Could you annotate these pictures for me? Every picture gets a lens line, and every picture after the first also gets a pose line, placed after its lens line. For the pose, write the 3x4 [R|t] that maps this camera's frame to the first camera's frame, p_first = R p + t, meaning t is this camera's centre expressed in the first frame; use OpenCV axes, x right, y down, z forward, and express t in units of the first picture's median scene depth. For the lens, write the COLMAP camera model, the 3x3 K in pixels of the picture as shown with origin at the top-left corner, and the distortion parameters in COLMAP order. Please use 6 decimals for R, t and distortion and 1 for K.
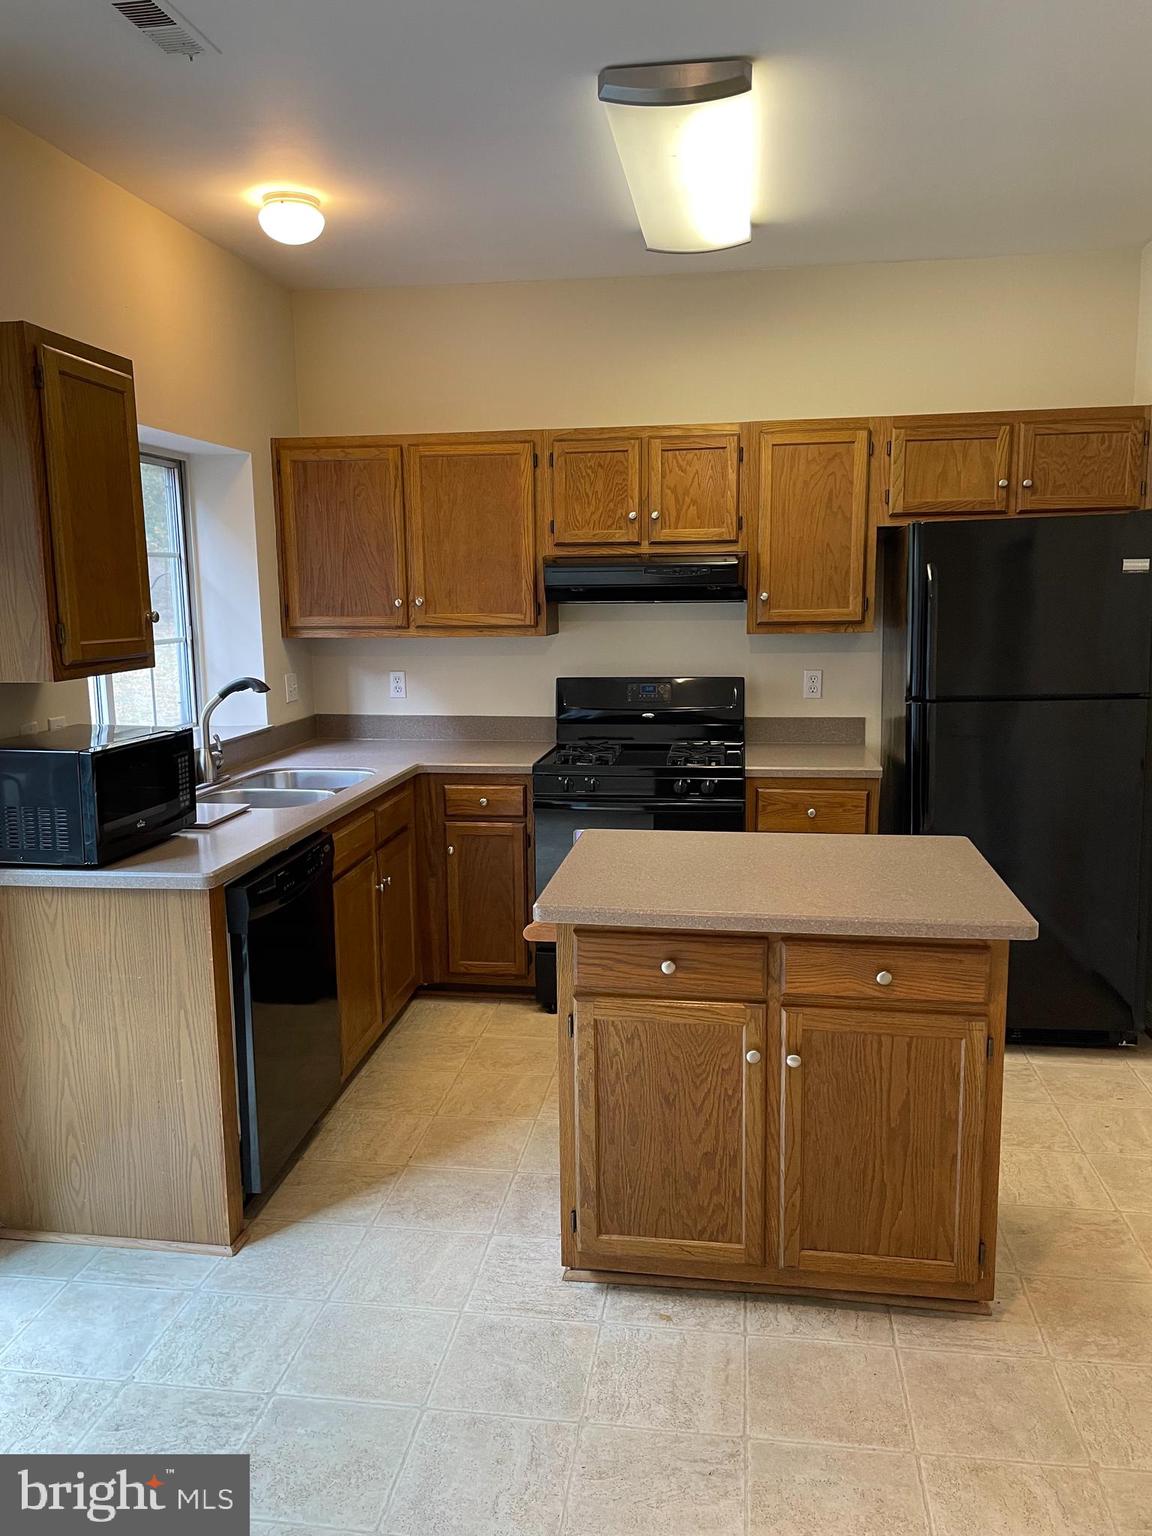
lens RADIAL K [[1154.4, 0, 573.7], [0, 1154.4, 774.9], [0, 0, 1]] dist [0.095545, -0.122885]
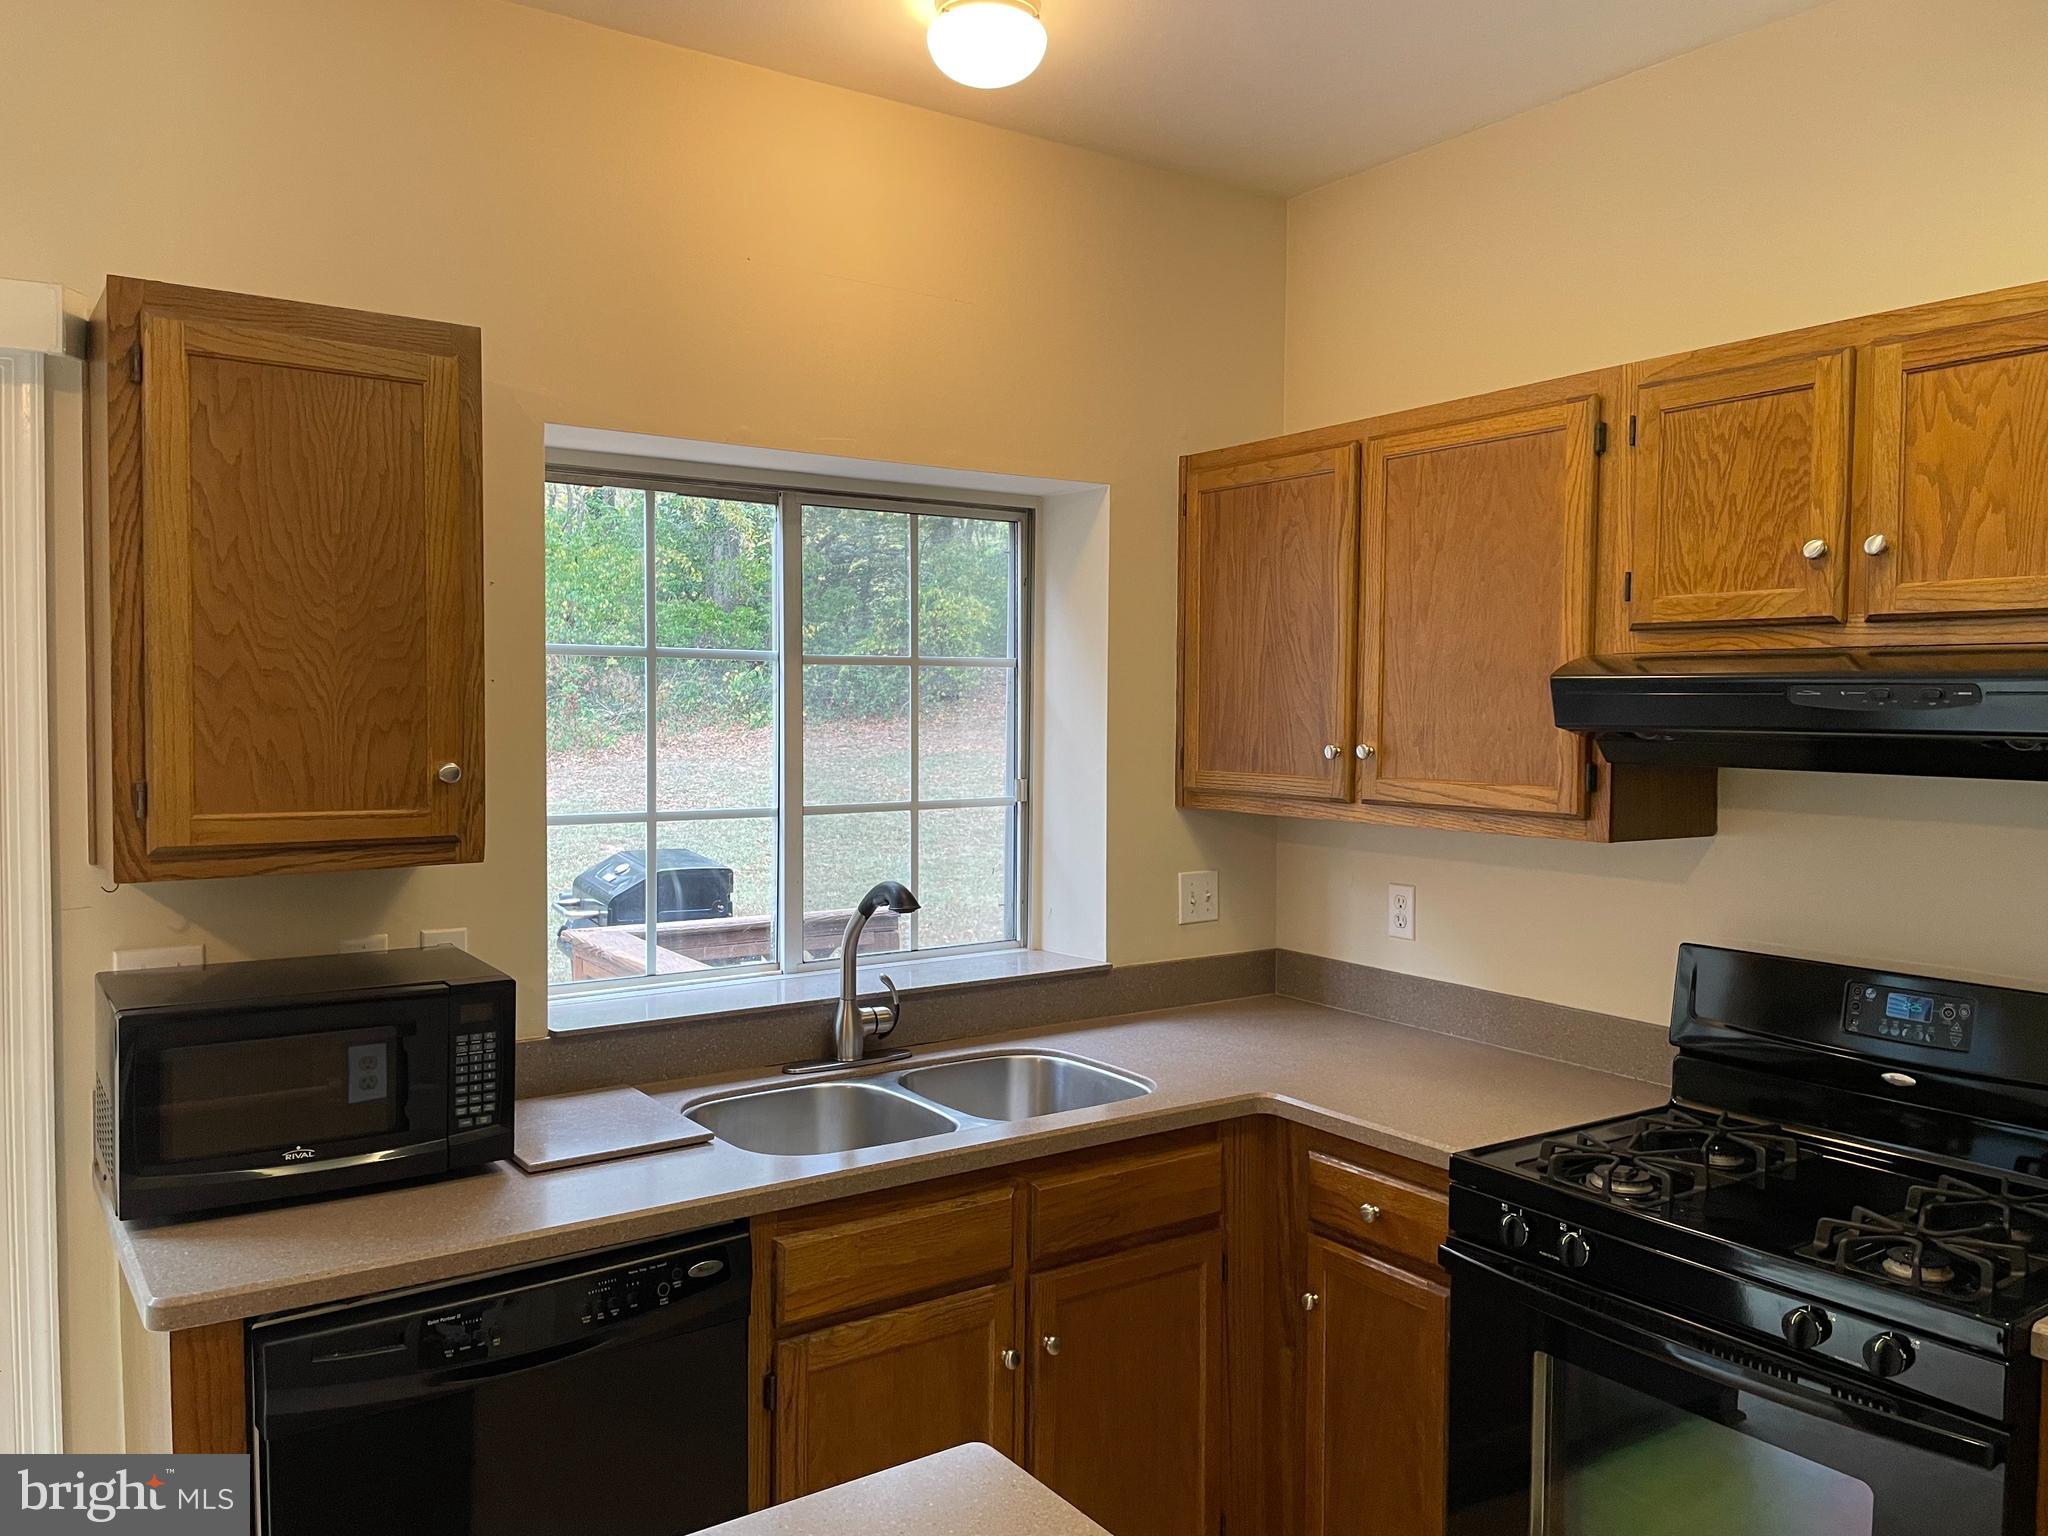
lens RADIAL K [[1539.2, 0, 1017.7], [0, 1539.2, 759.1], [0, 0, 1]] dist [0.095545, -0.122885]
pose [[0.682987, 0.042146, -0.729213, 0.255639], [-0.130124, 0.989385, -0.064693, -0.091703], [0.718746, 0.139072, 0.681222, 0.489010]]
